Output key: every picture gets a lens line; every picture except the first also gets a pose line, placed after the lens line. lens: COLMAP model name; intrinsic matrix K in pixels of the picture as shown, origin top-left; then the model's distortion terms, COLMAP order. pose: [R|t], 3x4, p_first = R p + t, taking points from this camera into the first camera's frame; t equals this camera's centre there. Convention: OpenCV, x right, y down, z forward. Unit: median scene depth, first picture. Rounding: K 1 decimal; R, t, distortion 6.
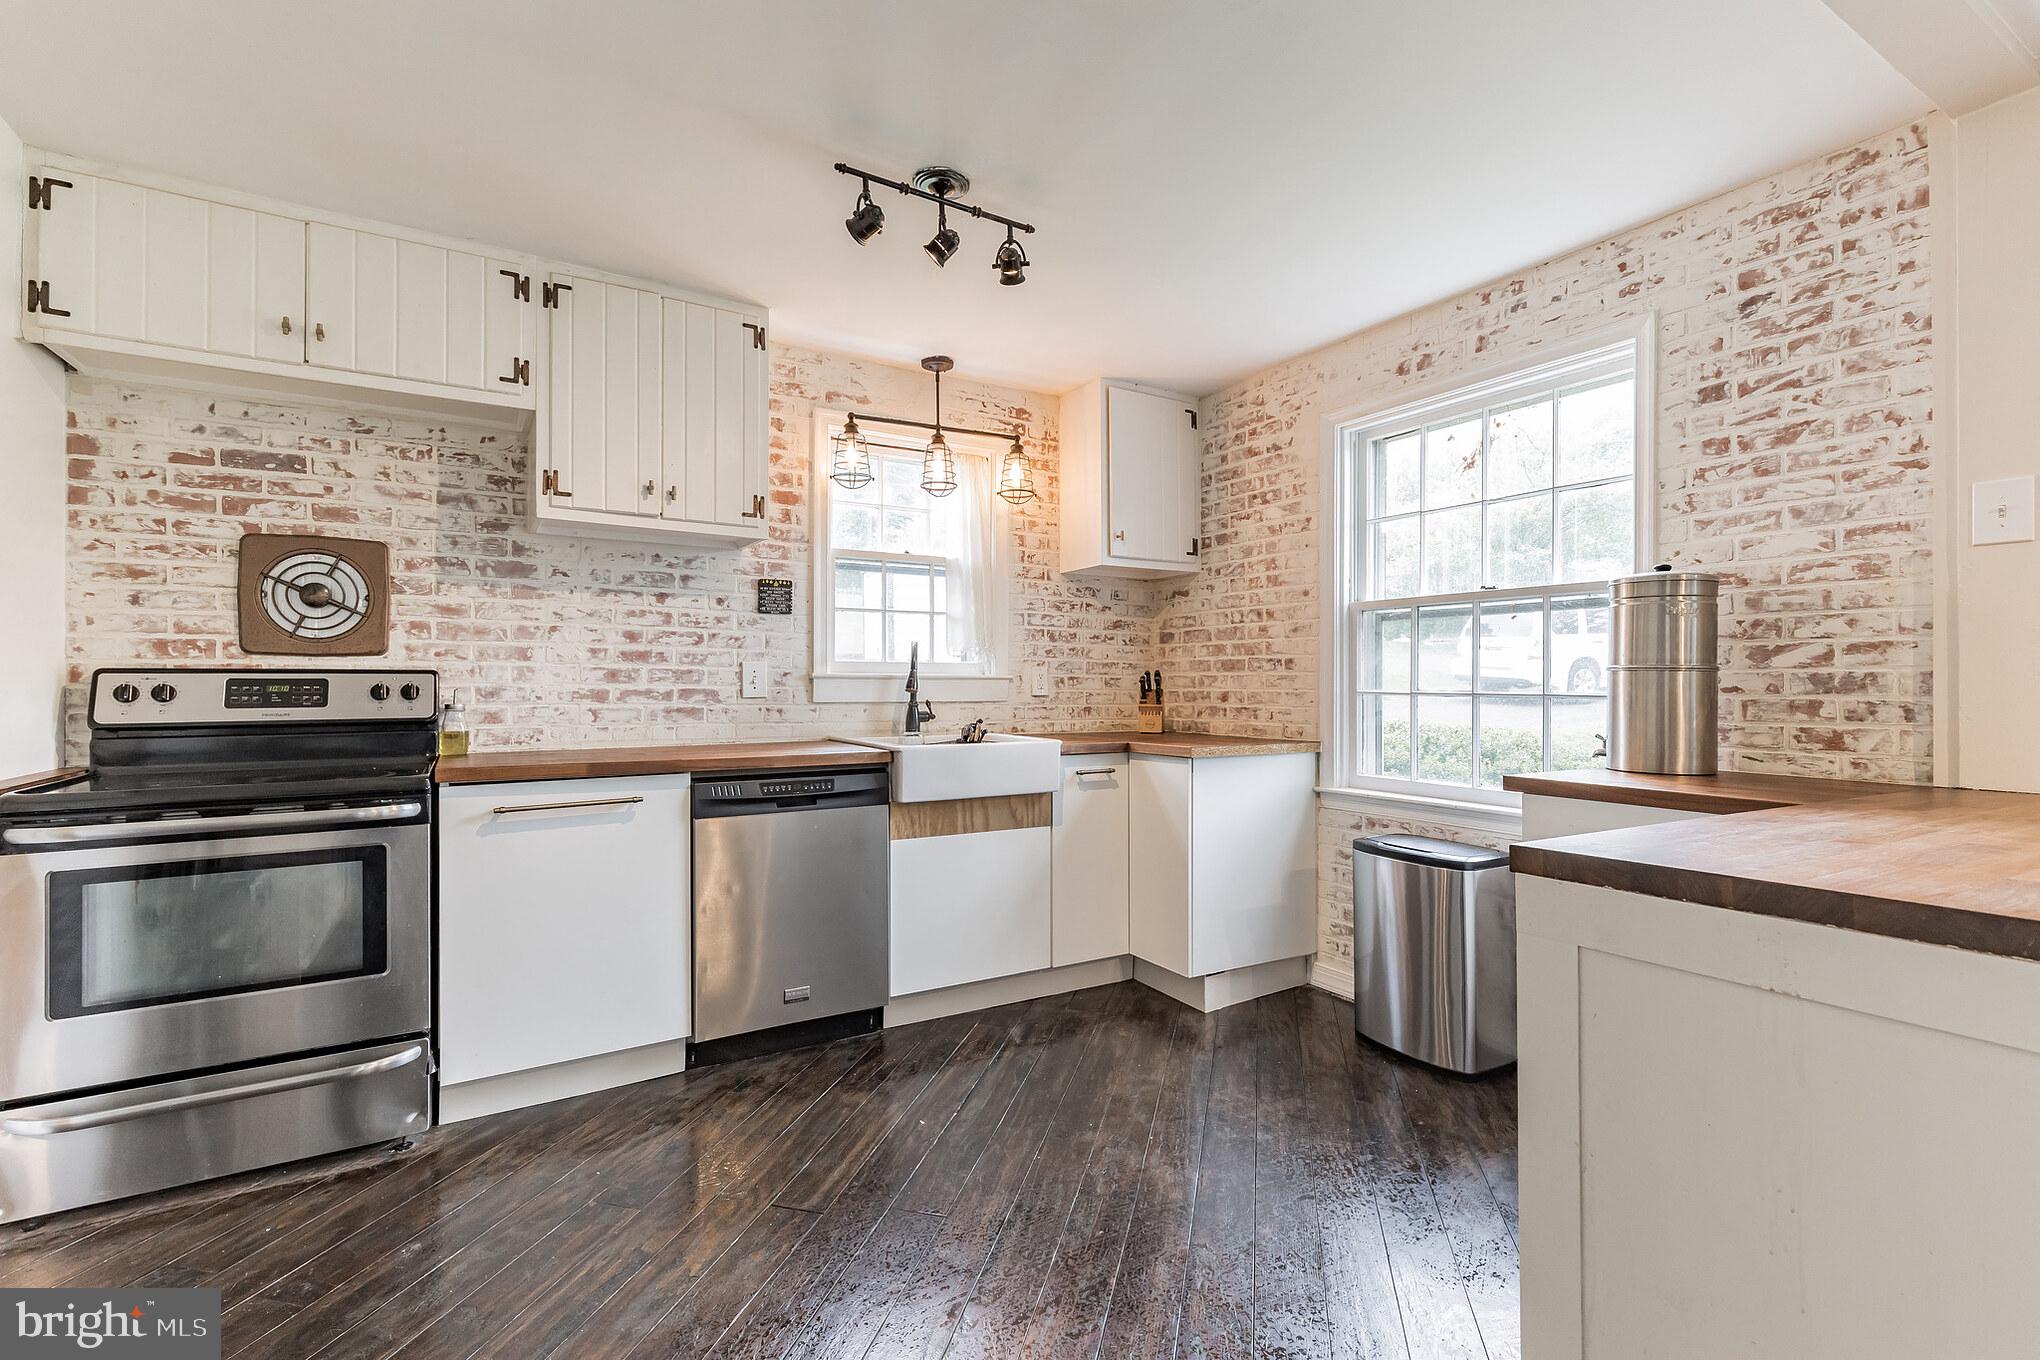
lens RADIAL K [[910.7, 0, 1038.5], [0, 910.7, 679.6], [0, 0, 1]] dist [0.000658, -0.000641]
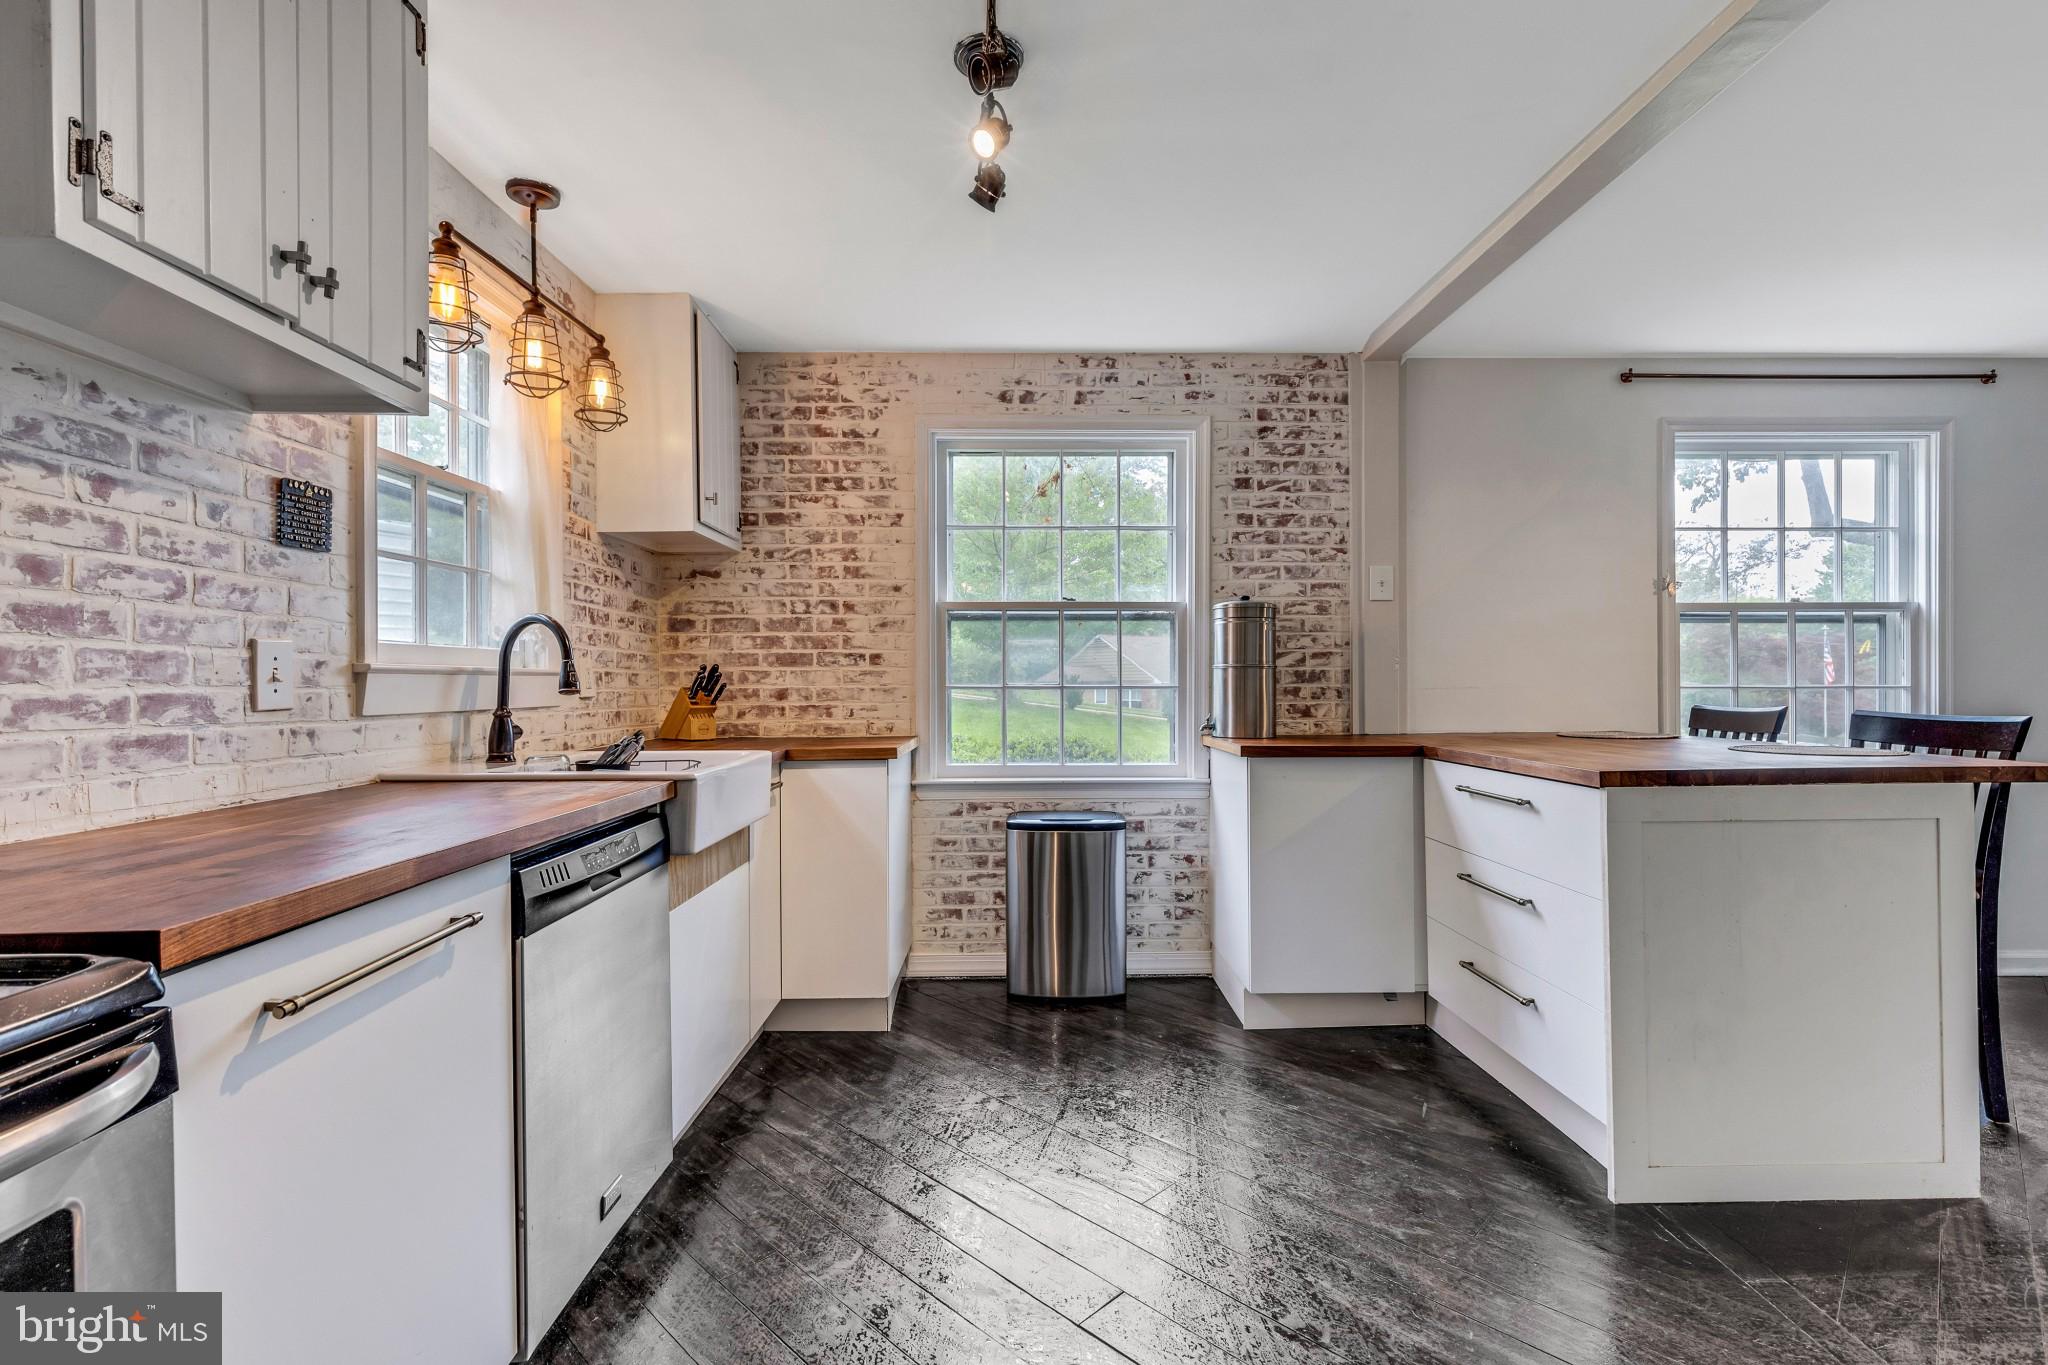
lens RADIAL K [[936.4, 0, 1018.1], [0, 936.4, 681.2], [0, 0, 1]] dist [0.005631, -0.001576]
pose [[0.511256, -0.005386, 0.859412, -0.577567], [0.001895, 0.999985, 0.005139, 0.001886], [-0.859427, -0.000999, 0.511258, 0.395586]]
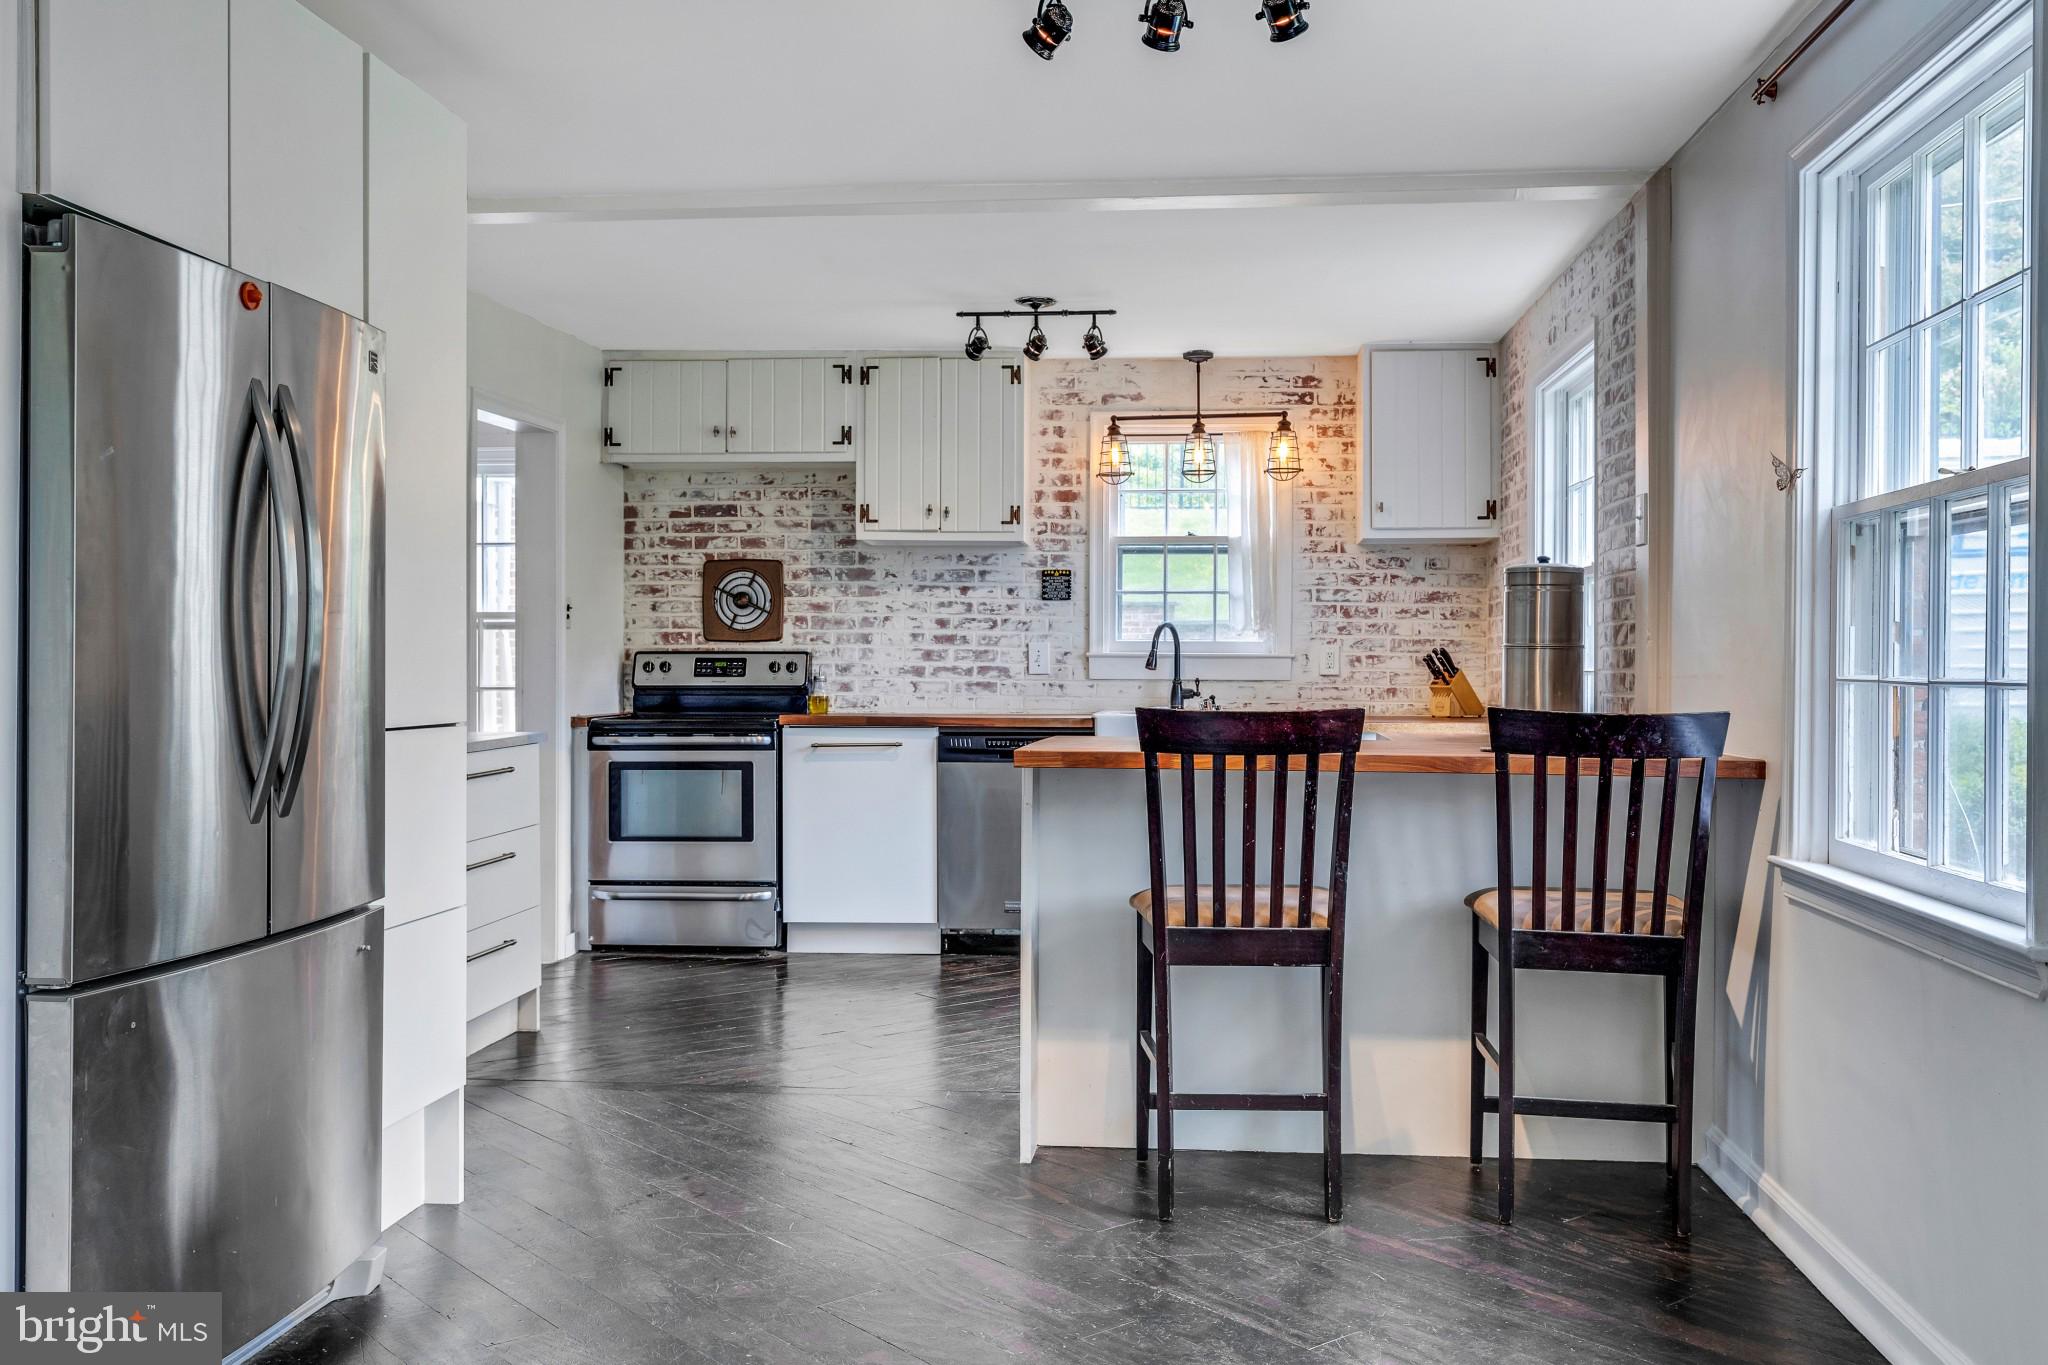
lens RADIAL K [[1855.5, 0, 1040.8], [0, 1855.5, 680.4], [0, 0, 1]] dist [-0.002587, -0.003976]
pose [[0.798004, 0.006049, -0.602621, 1.150158], [-0.000345, 0.999954, 0.009581, 0.005730], [0.602651, -0.007438, 0.797970, -0.902105]]
